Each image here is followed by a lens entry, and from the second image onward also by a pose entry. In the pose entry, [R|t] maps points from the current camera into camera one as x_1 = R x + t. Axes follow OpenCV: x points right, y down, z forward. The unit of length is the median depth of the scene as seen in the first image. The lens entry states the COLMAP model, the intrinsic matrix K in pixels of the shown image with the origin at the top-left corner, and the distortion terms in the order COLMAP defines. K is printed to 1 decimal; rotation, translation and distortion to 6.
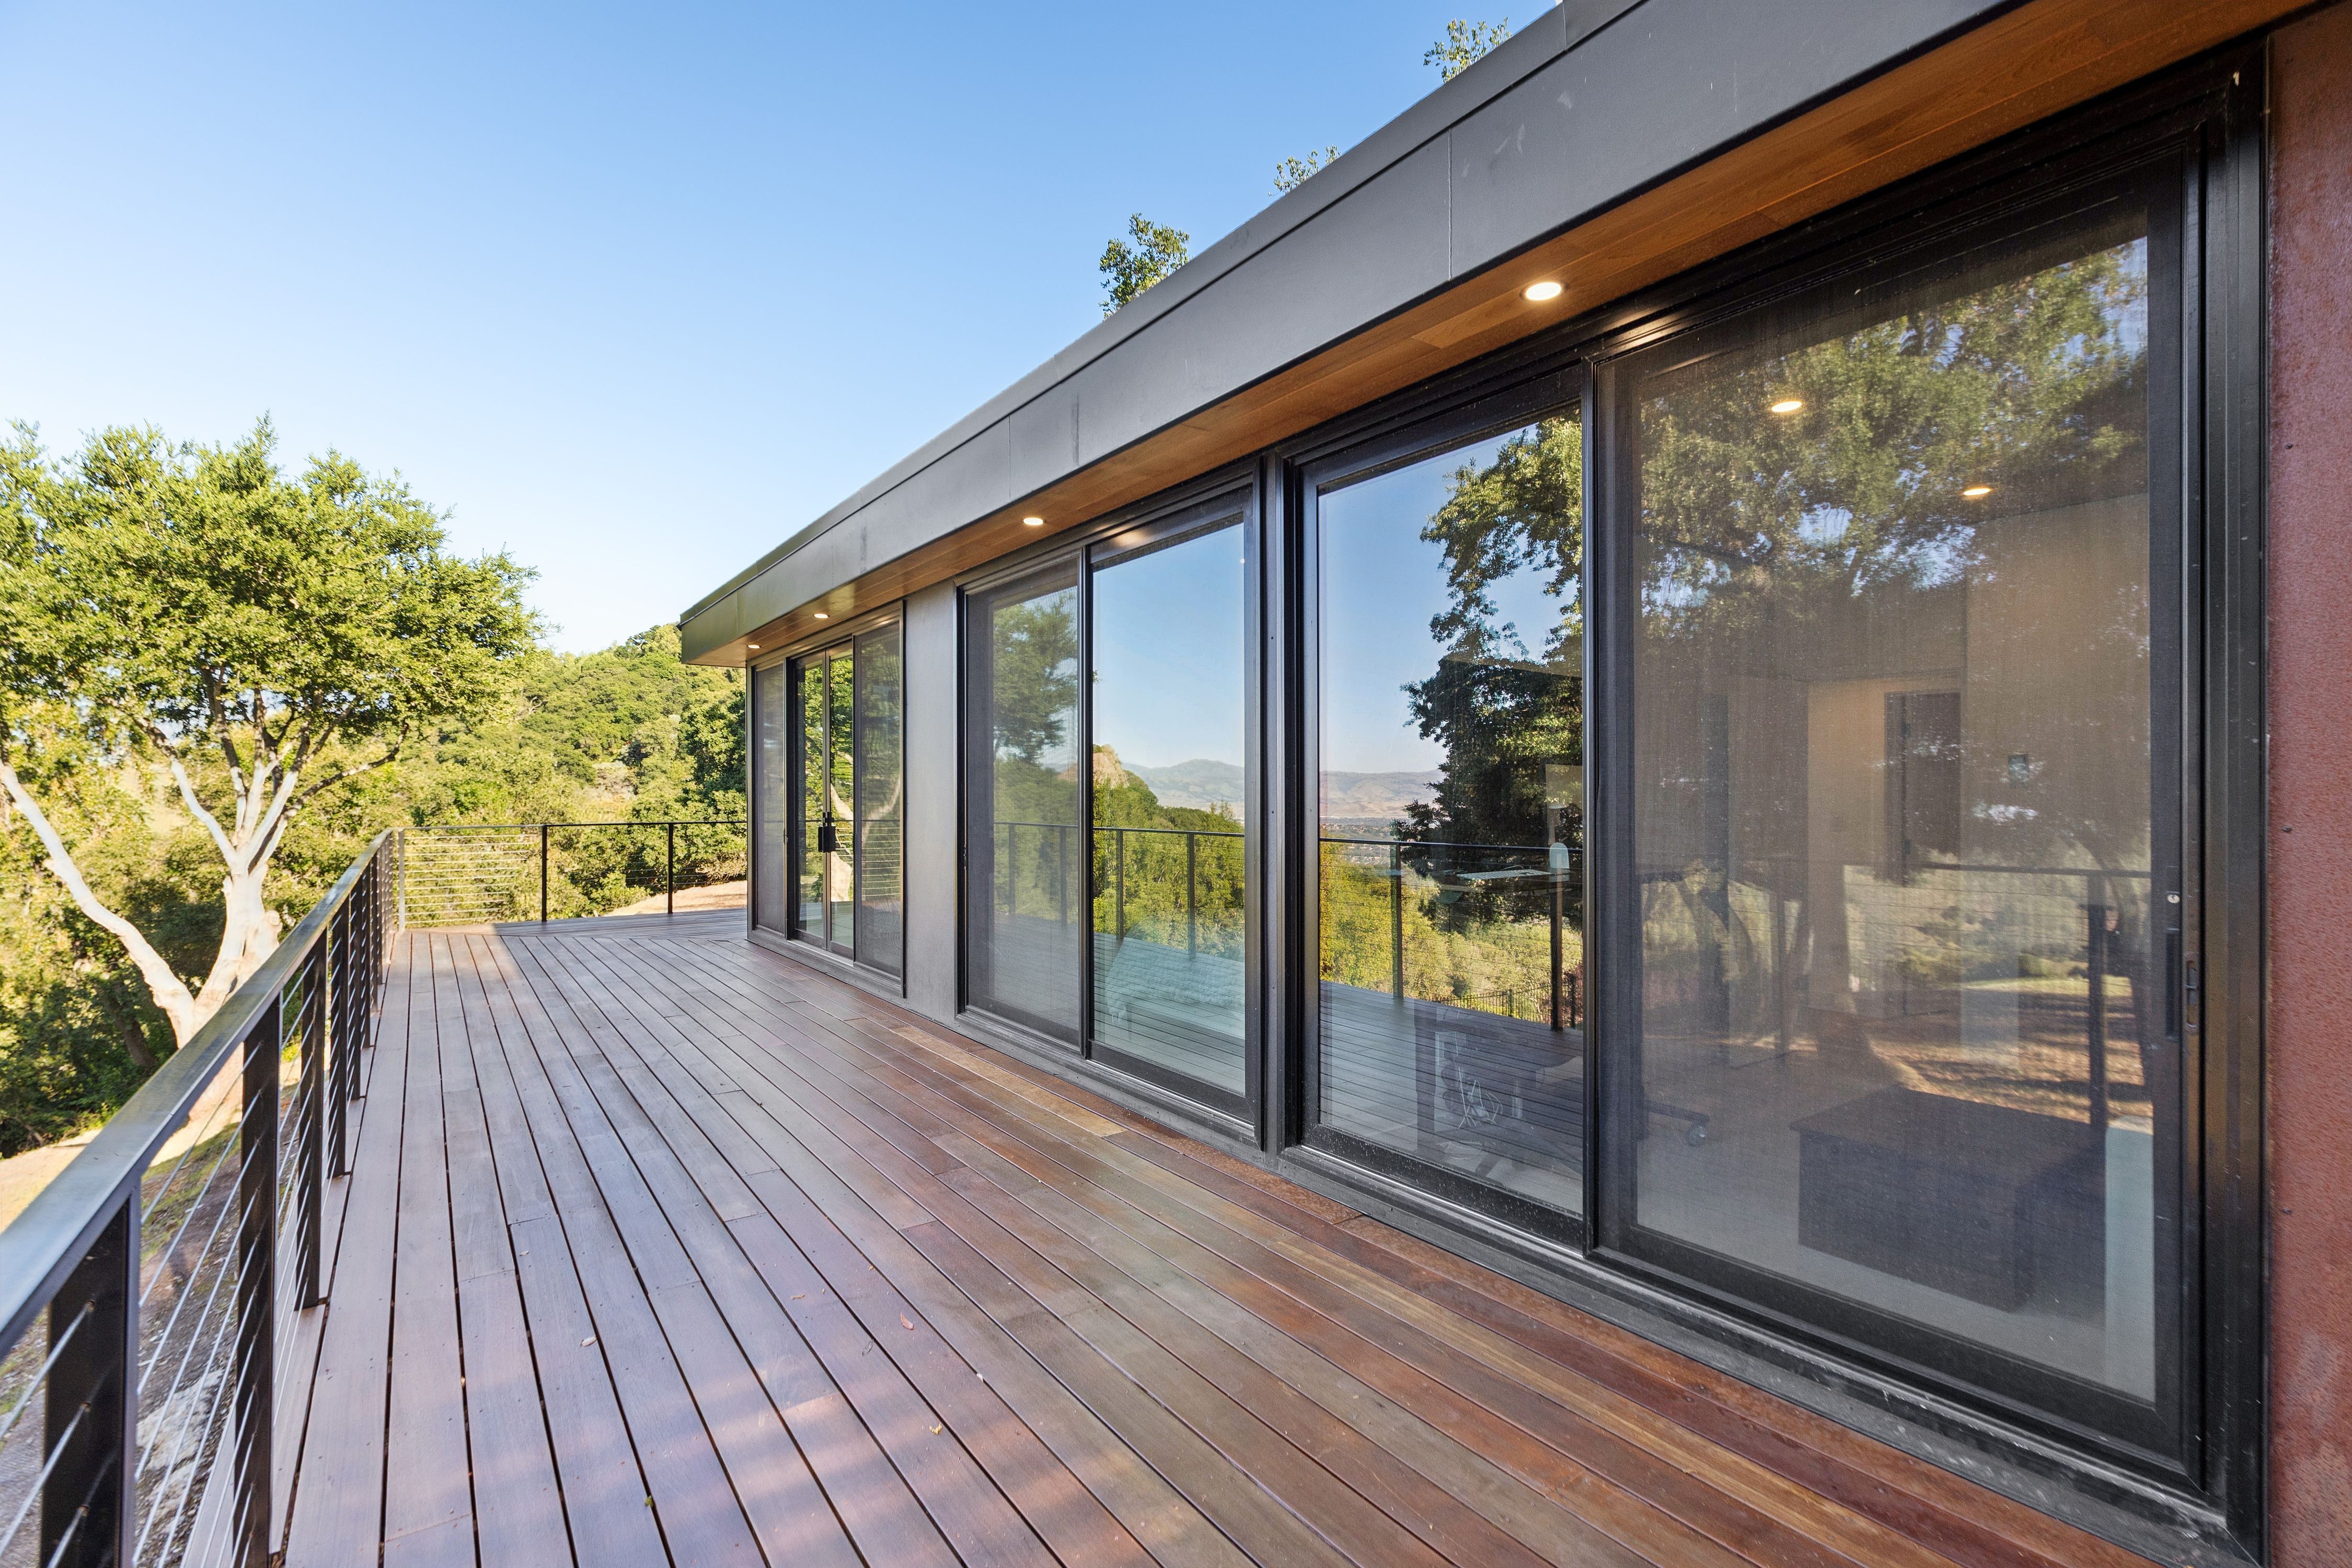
lens RADIAL K [[1050.0, 0, 1188.1], [0, 1050.0, 795.3], [0, 0, 1]] dist [-0.003917, 0.001420]
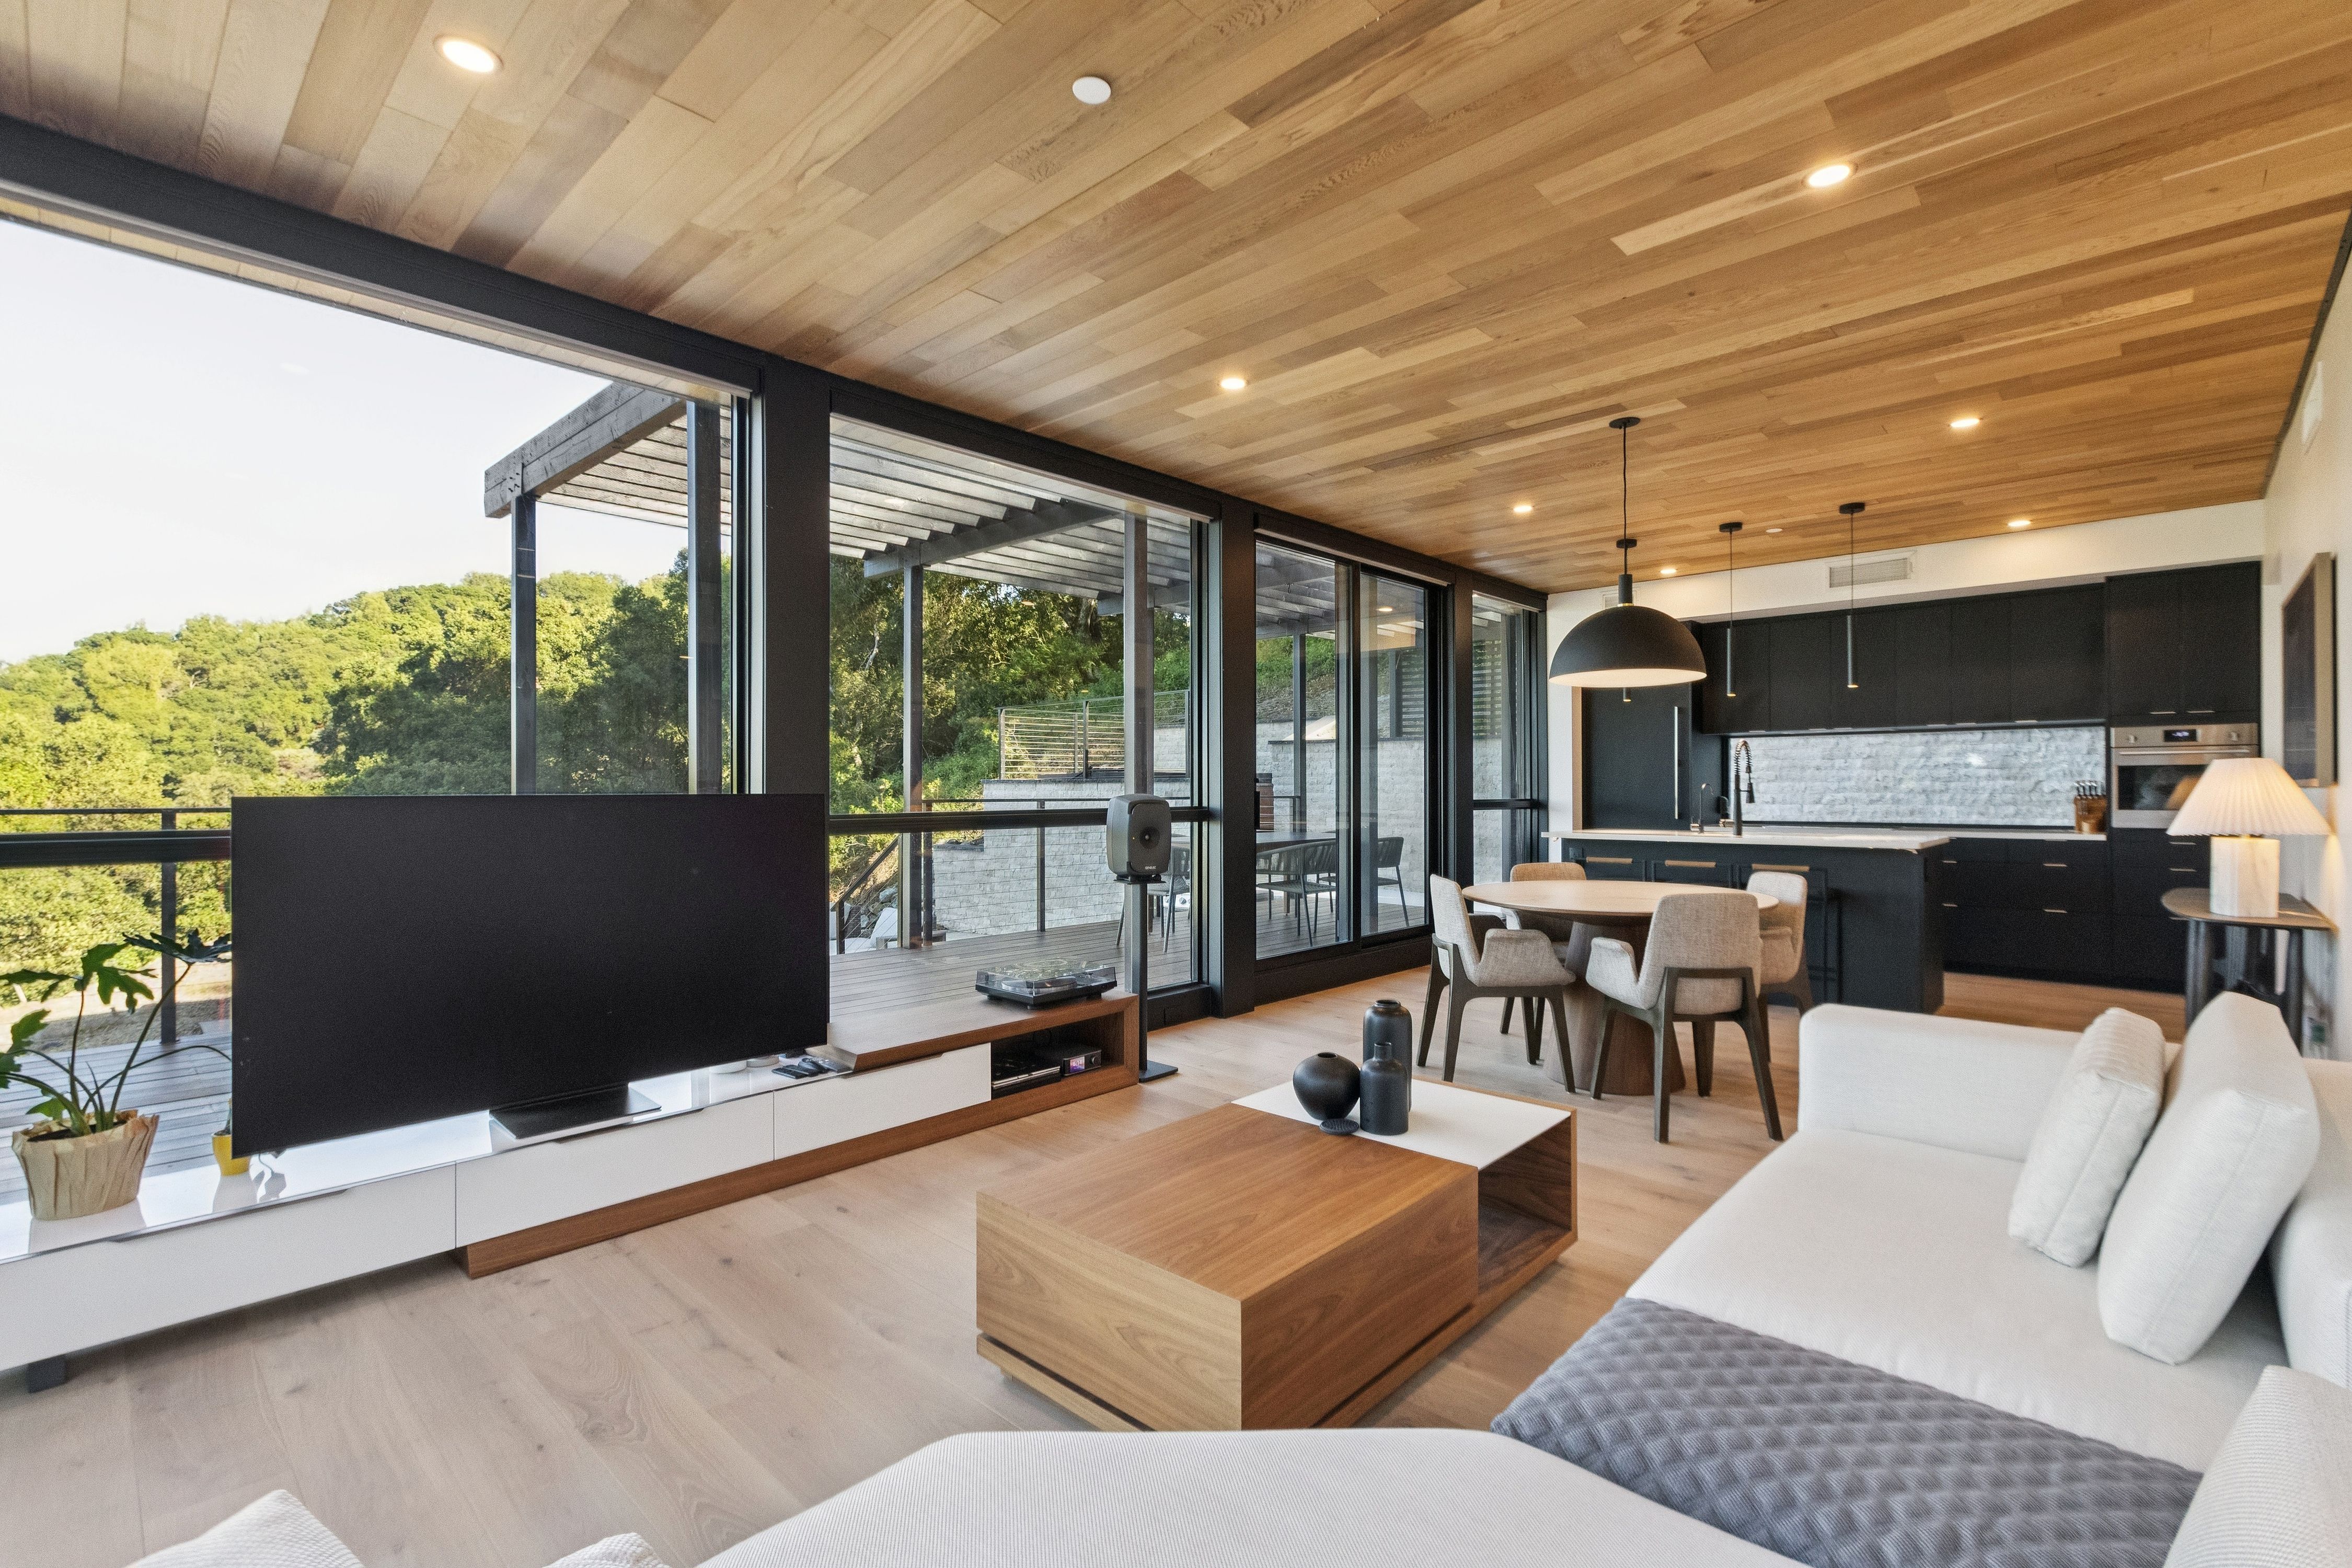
lens RADIAL K [[1050.0, 0, 1180.3], [0, 1050.0, 792.8], [0, 0, 1]] dist [-0.003917, 0.001420]
pose [[0.982826, 0.002206, 0.184520, -0.092908], [-0.002372, 0.999997, 0.000679, 0.013496], [-0.184518, -0.001105, 0.982828, 0.443460]]
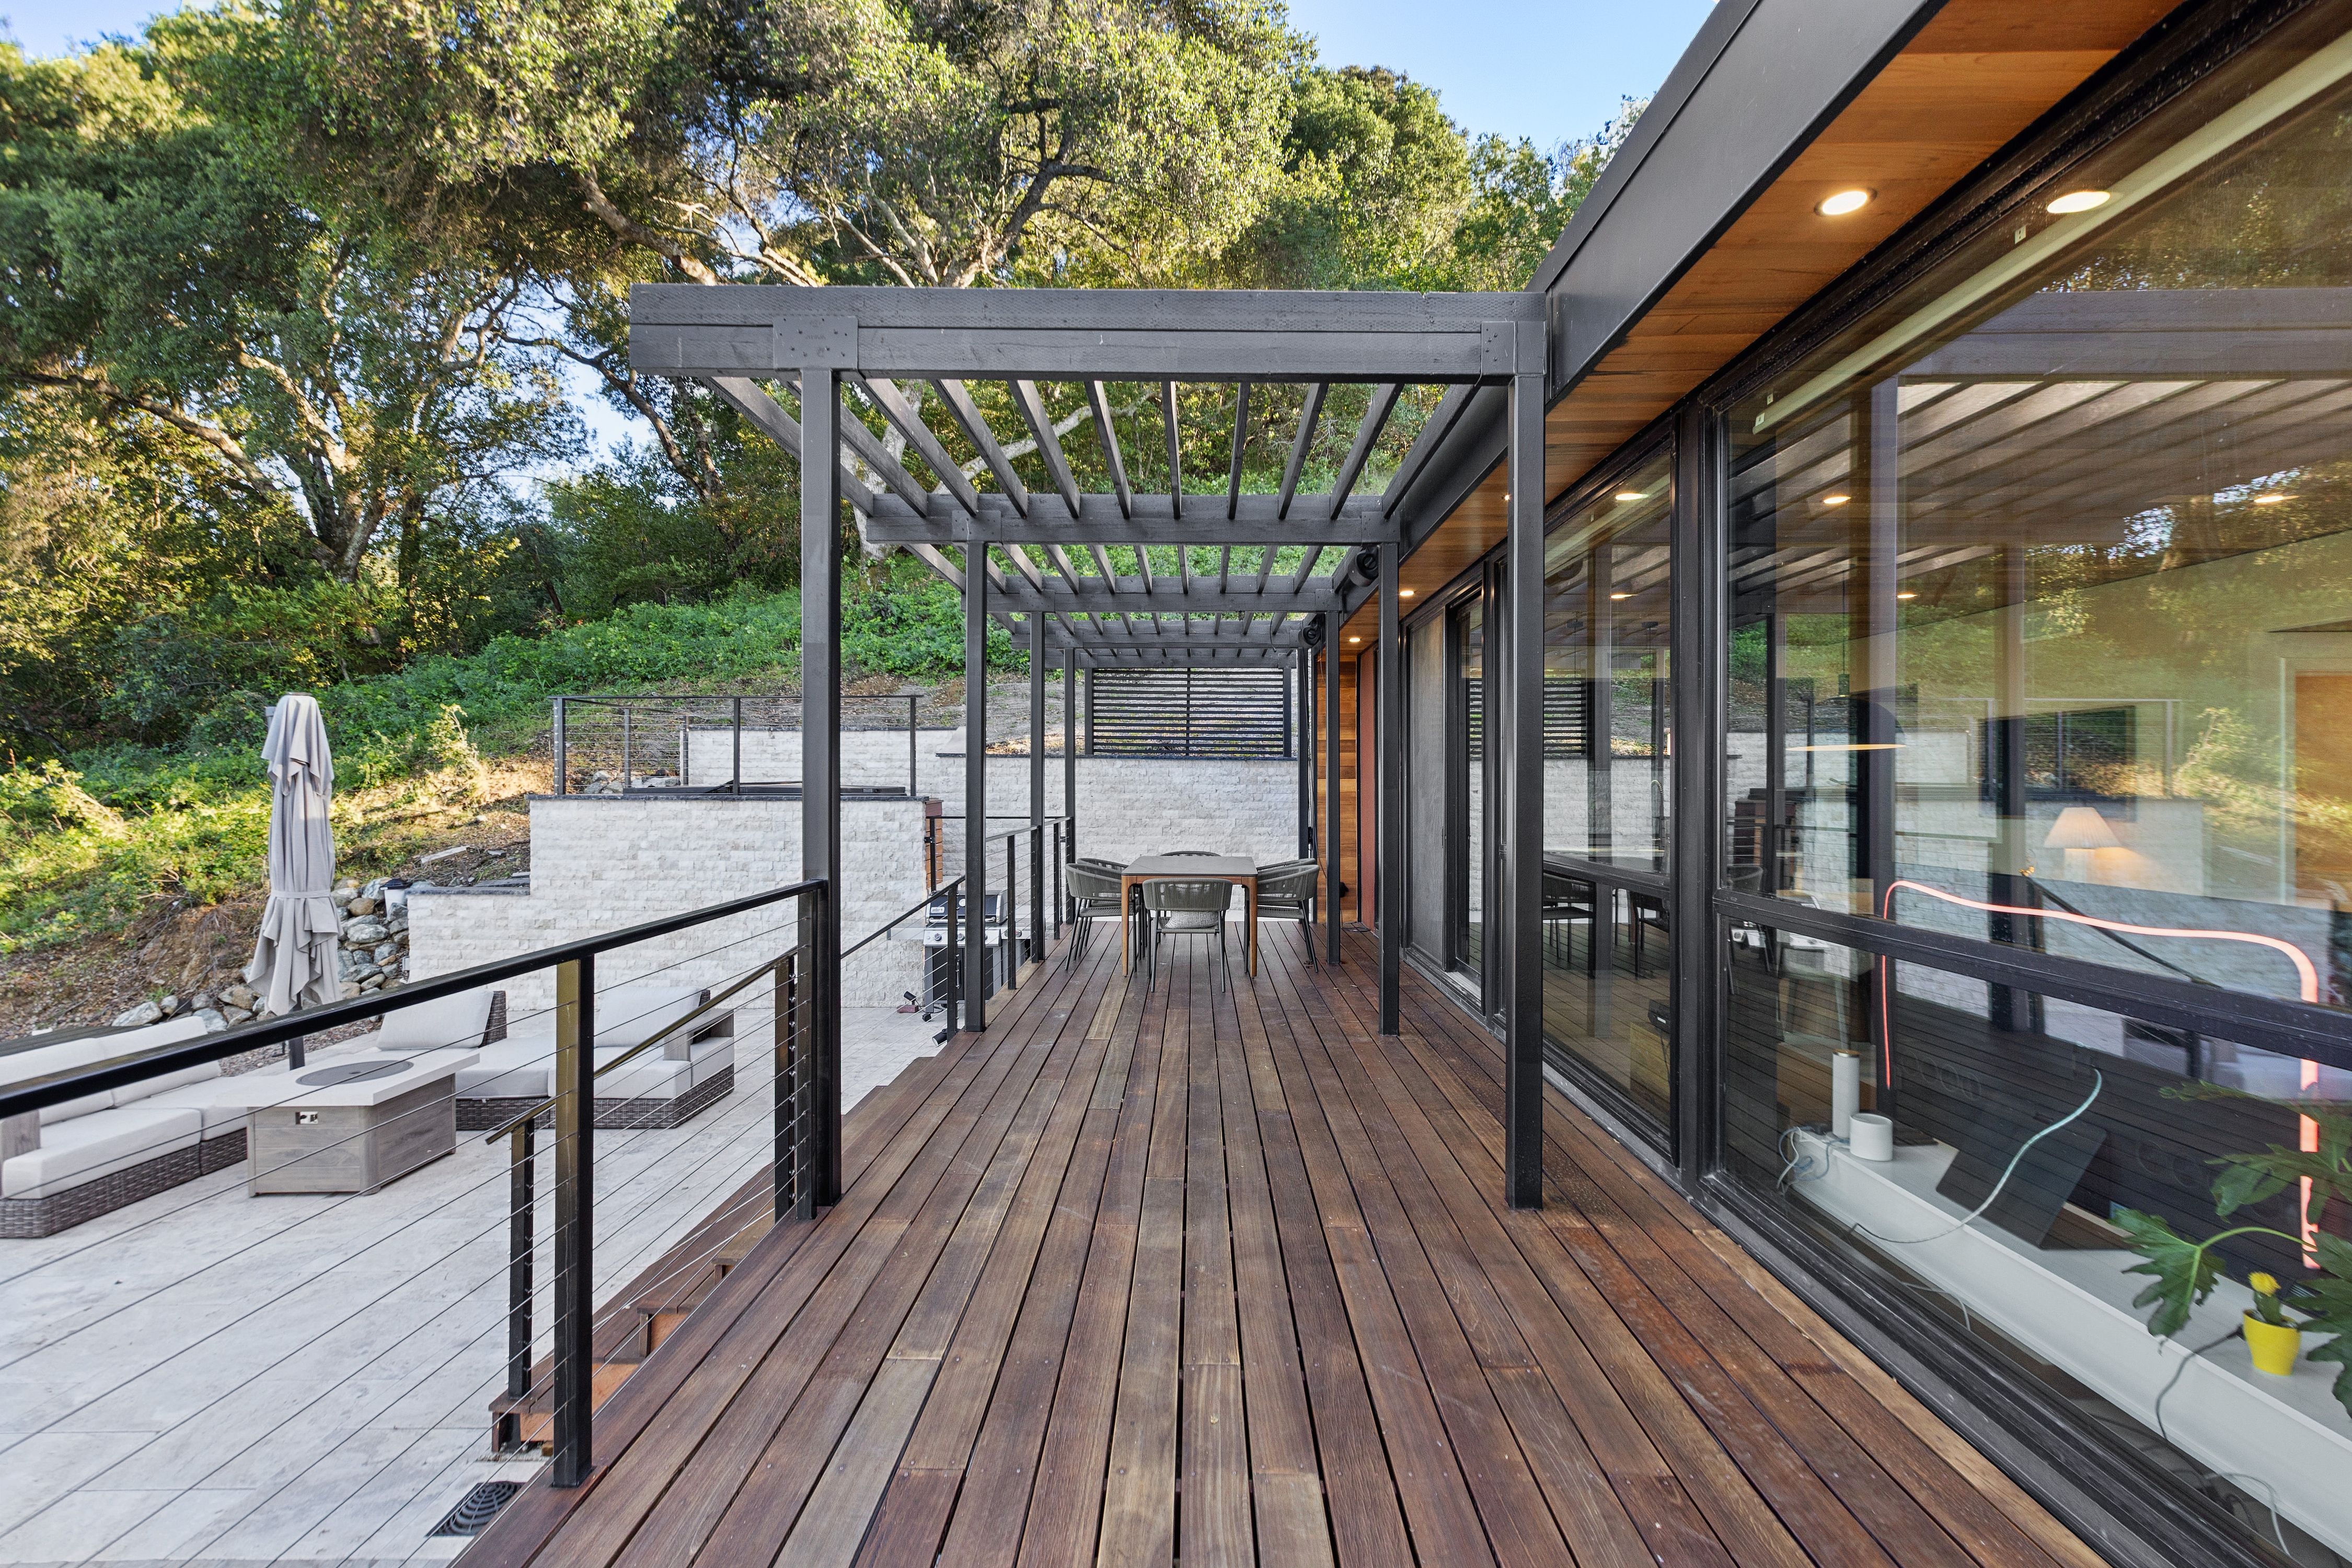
lens RADIAL K [[1050.0, 0, 1192.8], [0, 1050.0, 784.3], [0, 0, 1]] dist [-0.003917, 0.001420]
pose [[0.588753, 0.008255, 0.808271, -0.342783], [-0.003775, 0.999965, -0.007463, 0.002199], [-0.808304, 0.001343, 0.588764, 0.623145]]
